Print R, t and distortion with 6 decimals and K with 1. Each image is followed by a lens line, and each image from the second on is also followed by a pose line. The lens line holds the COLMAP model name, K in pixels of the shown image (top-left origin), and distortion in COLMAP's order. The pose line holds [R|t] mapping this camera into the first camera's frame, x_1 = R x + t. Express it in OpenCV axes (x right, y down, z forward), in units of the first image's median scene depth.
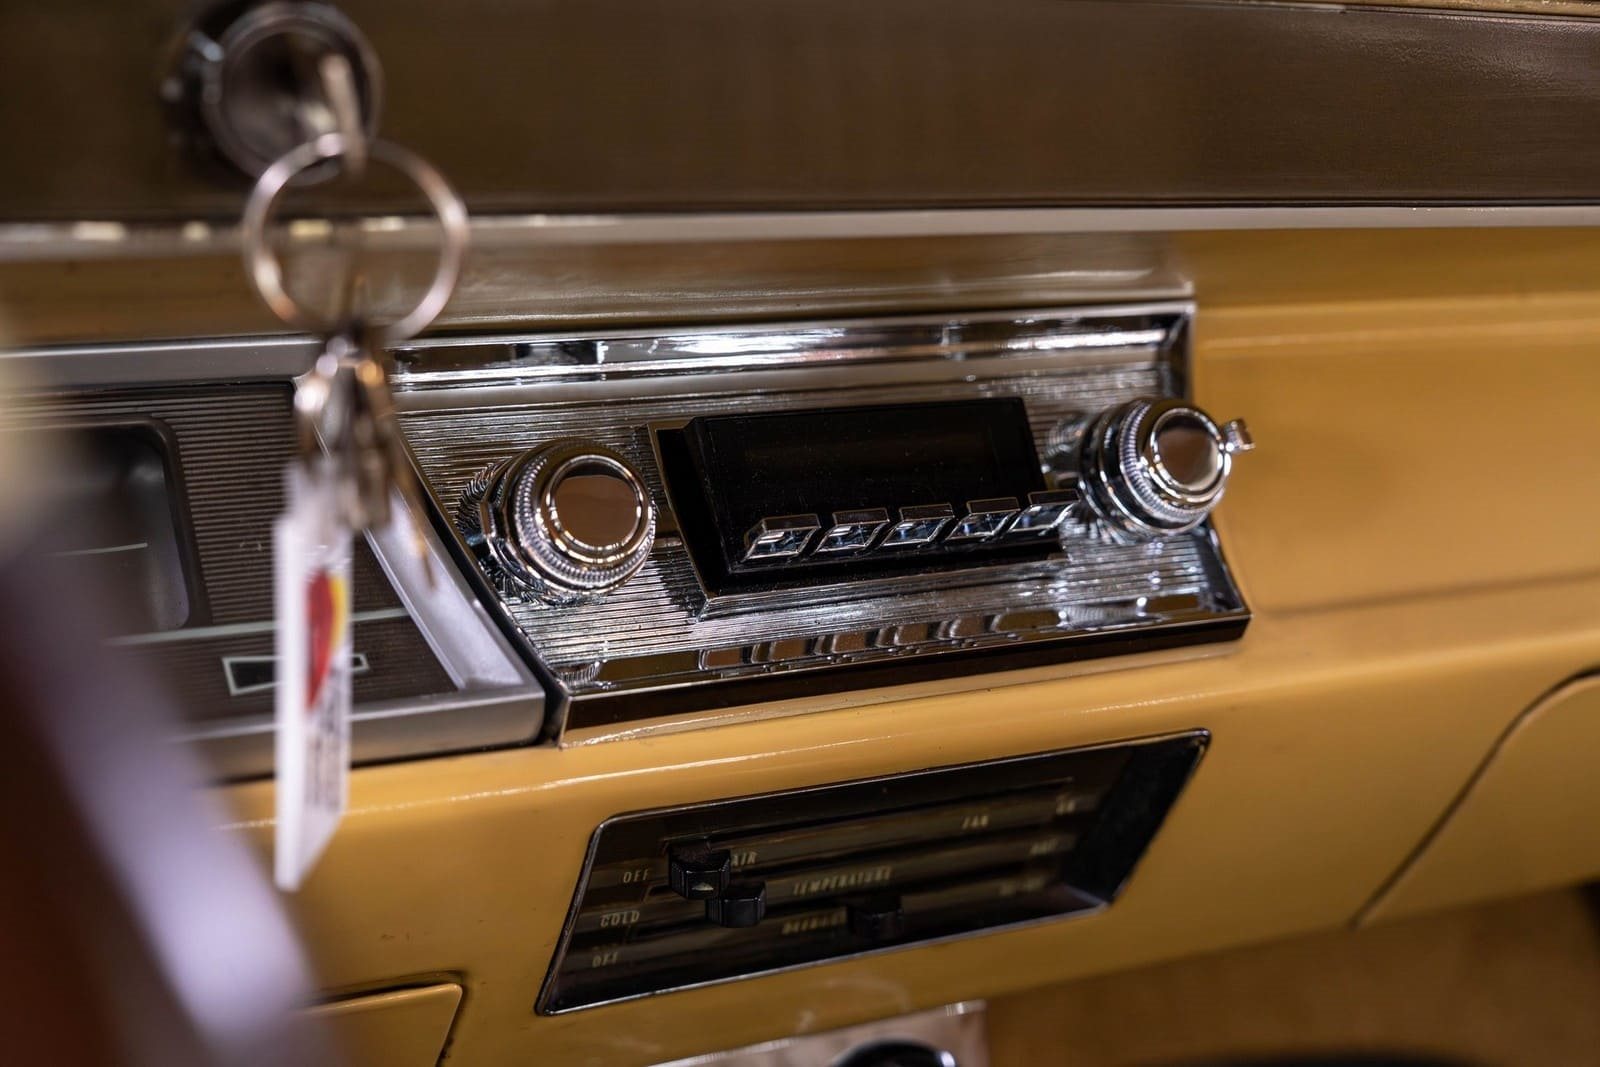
lens RADIAL K [[2157.4, 0, 800.0], [0, 2157.4, 533.5], [0, 0, 1]] dist [0.059940, 0.035013]
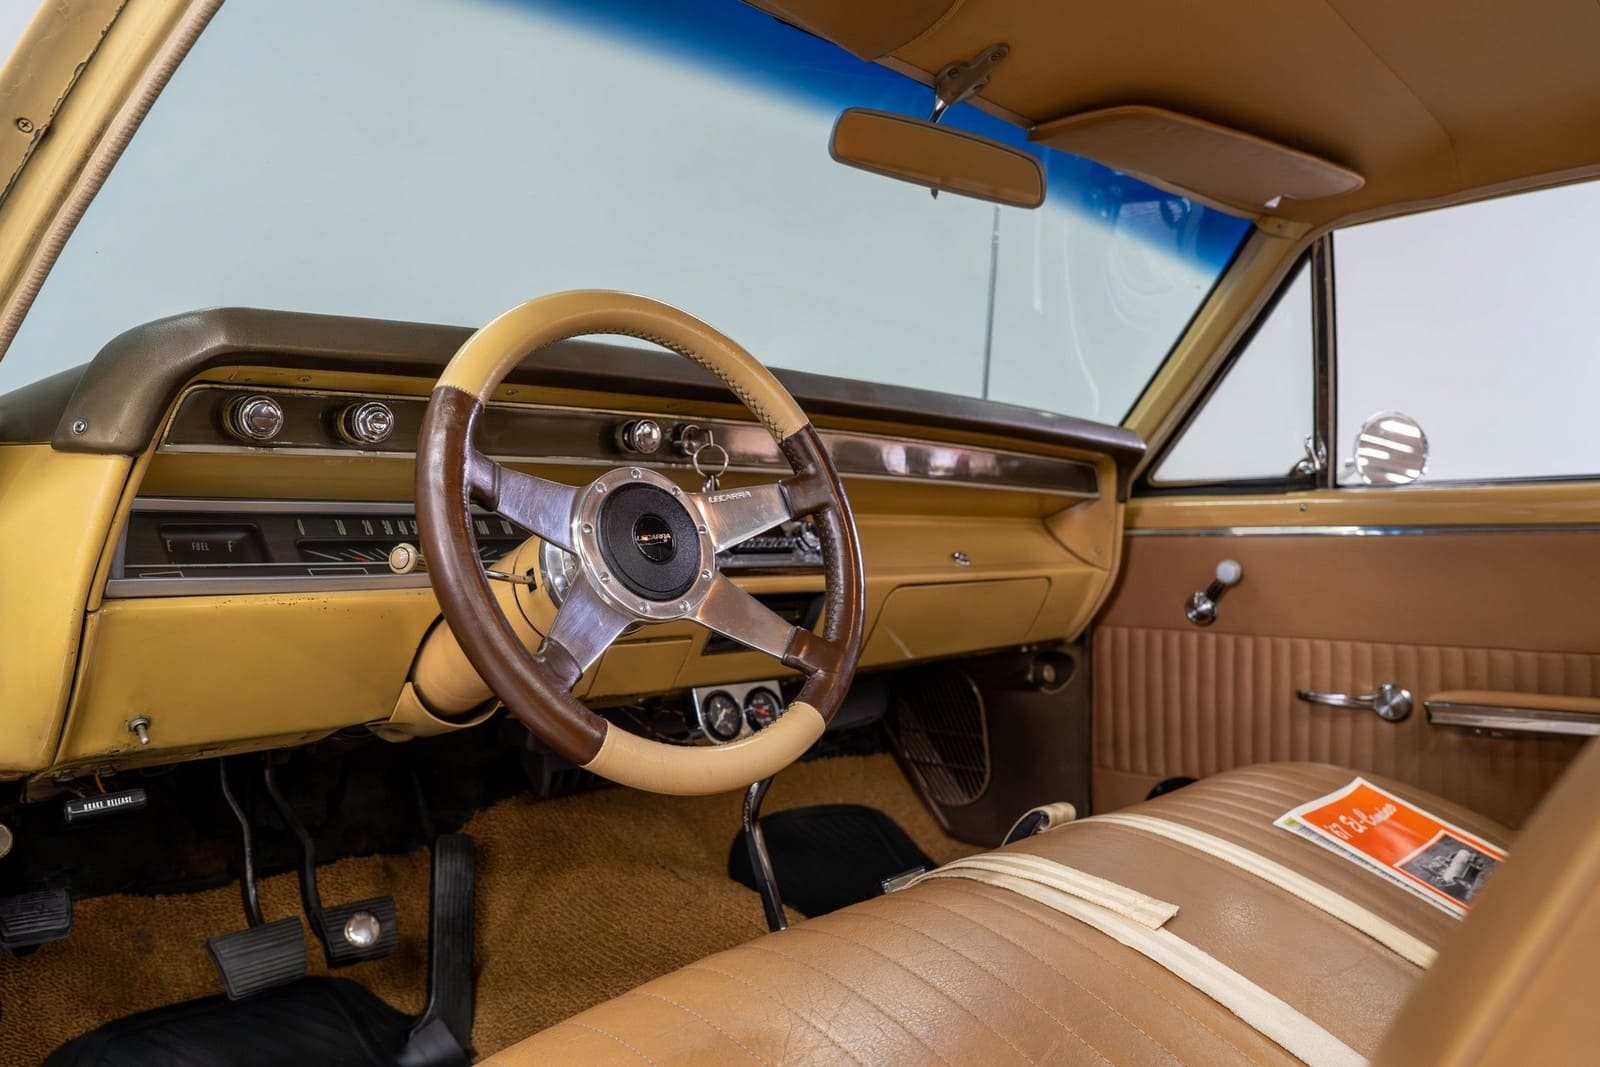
lens RADIAL K [[1158.8, 0, 800.0], [0, 1158.8, 533.5], [0, 0, 1]] dist [-0.000345, 0.000999]
pose [[0.946310, -0.057008, 0.318193, -0.709588], [0.137425, 0.961896, -0.236368, 0.607086], [-0.292594, 0.267405, 0.918087, -1.405147]]
